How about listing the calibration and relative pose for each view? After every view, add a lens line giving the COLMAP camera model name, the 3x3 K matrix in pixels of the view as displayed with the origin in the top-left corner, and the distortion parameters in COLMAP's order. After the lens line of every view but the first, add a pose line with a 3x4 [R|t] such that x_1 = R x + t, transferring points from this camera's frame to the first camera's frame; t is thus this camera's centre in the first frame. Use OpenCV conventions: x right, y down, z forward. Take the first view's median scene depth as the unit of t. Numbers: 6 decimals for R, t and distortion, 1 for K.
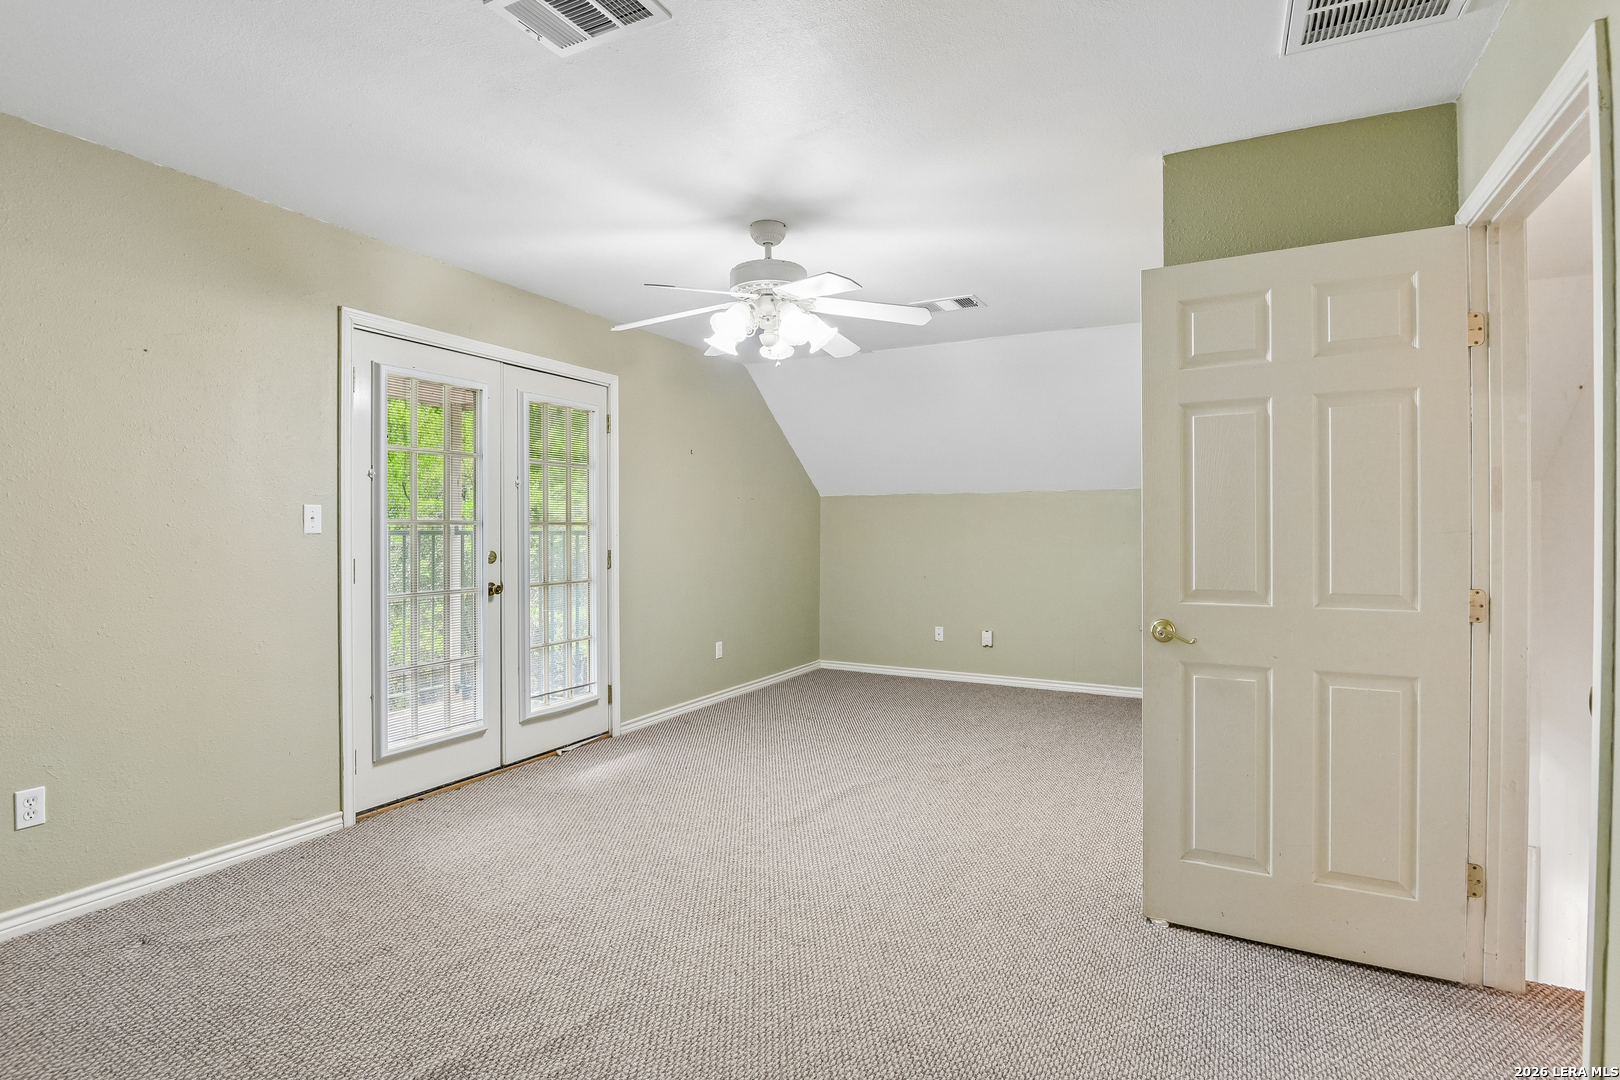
lens RADIAL K [[812.2, 0, 817.4], [0, 812.2, 535.1], [0, 0, 1]] dist [0.001255, 0.000066]
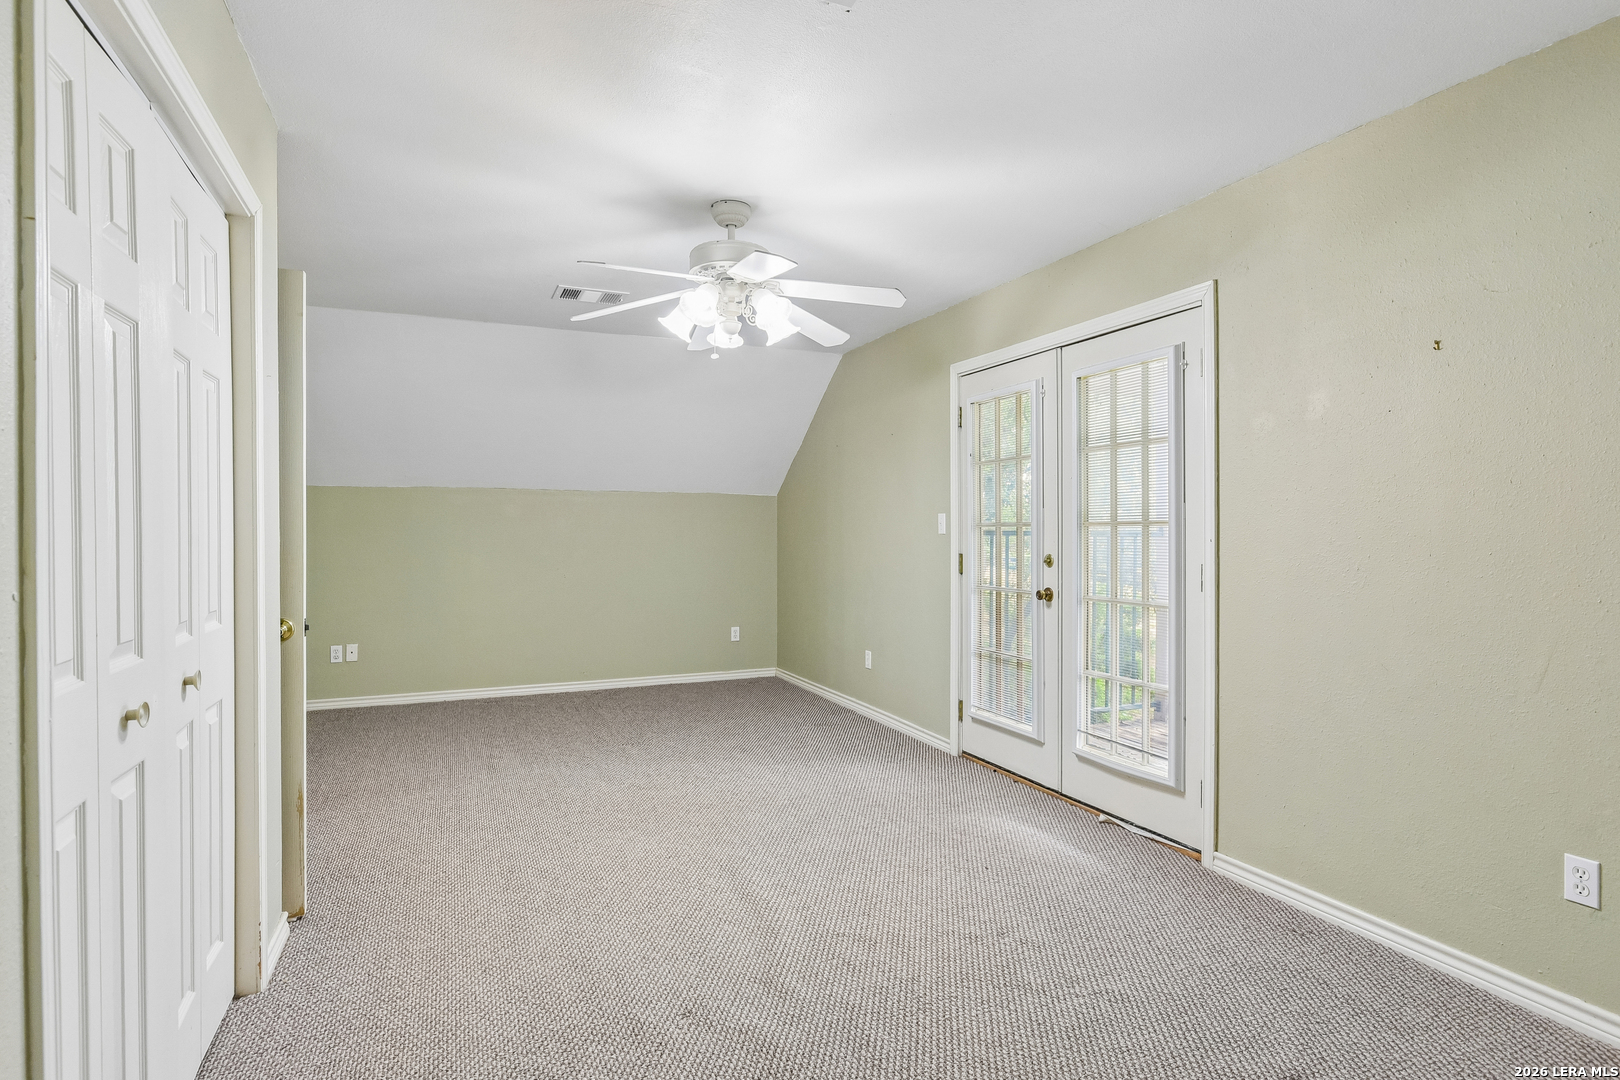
lens RADIAL K [[845.6, 0, 819.7], [0, 845.6, 536.1], [0, 0, 1]] dist [-0.002322, -0.000311]
pose [[-0.632201, -0.003905, -0.774794, 0.520191], [-0.015923, 0.999842, 0.007954, -0.004452], [0.774640, 0.017366, -0.632163, 1.403653]]
